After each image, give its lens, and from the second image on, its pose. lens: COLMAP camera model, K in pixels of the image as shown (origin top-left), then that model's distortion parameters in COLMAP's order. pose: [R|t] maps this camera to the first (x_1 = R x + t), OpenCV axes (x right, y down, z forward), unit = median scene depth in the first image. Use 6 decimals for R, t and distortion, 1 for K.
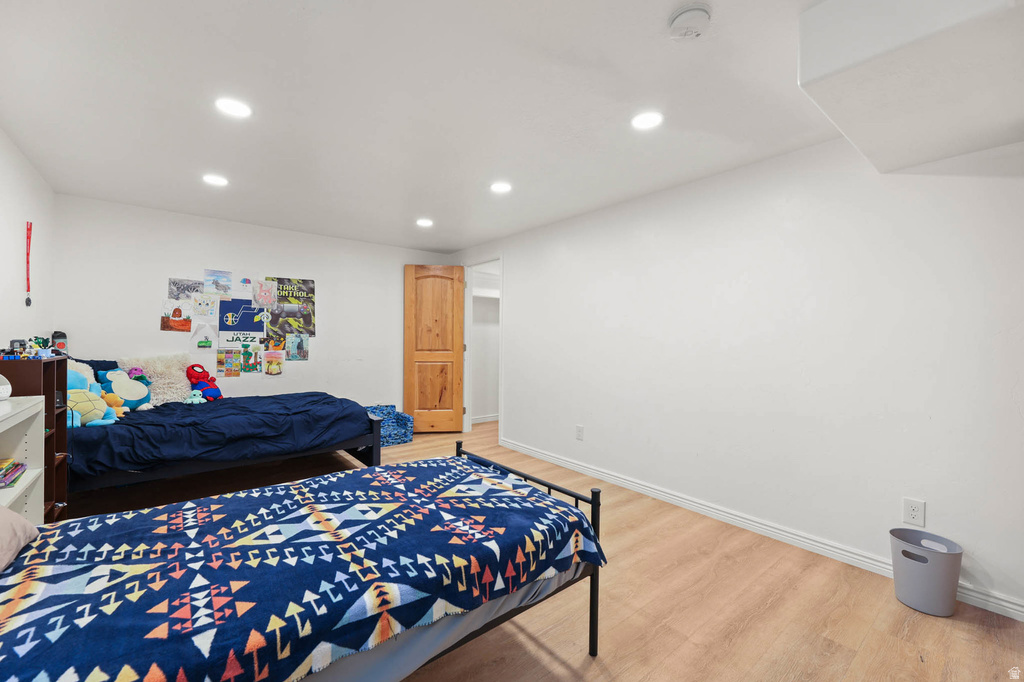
lens RADIAL K [[422.0, 0, 515.3], [0, 422.0, 338.8], [0, 0, 1]] dist [-0.003737, -0.000552]
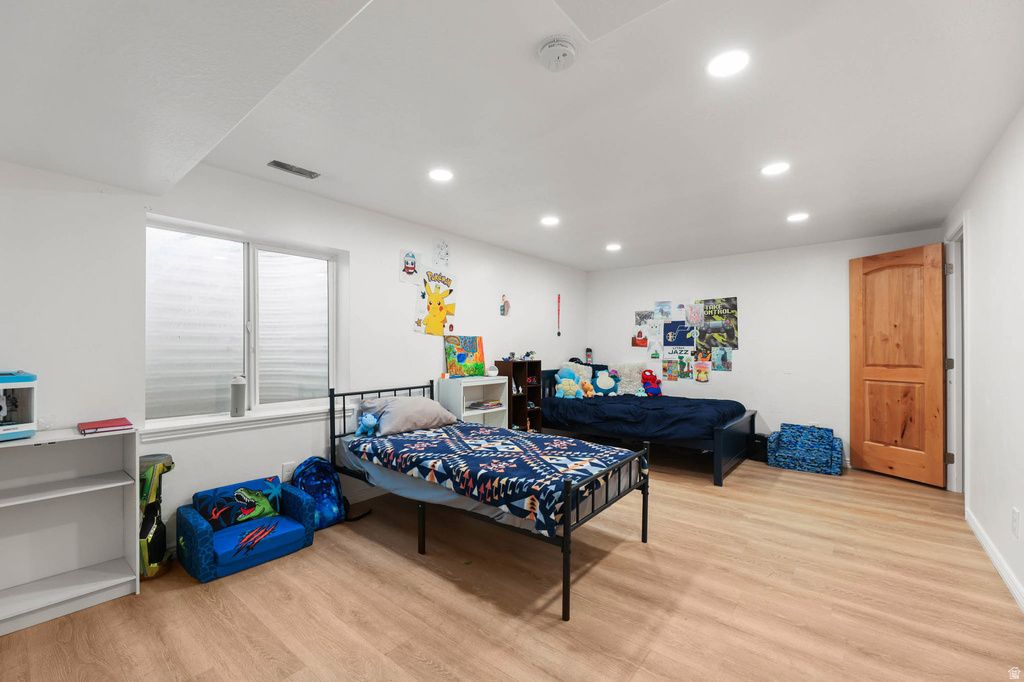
lens RADIAL K [[427.4, 0, 511.4], [0, 427.4, 349.0], [0, 0, 1]] dist [-0.000047, -0.000031]
pose [[0.195653, -0.011285, -0.980608, 0.528087], [0.003439, 0.999936, -0.010821, 0.003860], [0.980667, -0.001255, 0.195679, 0.246314]]
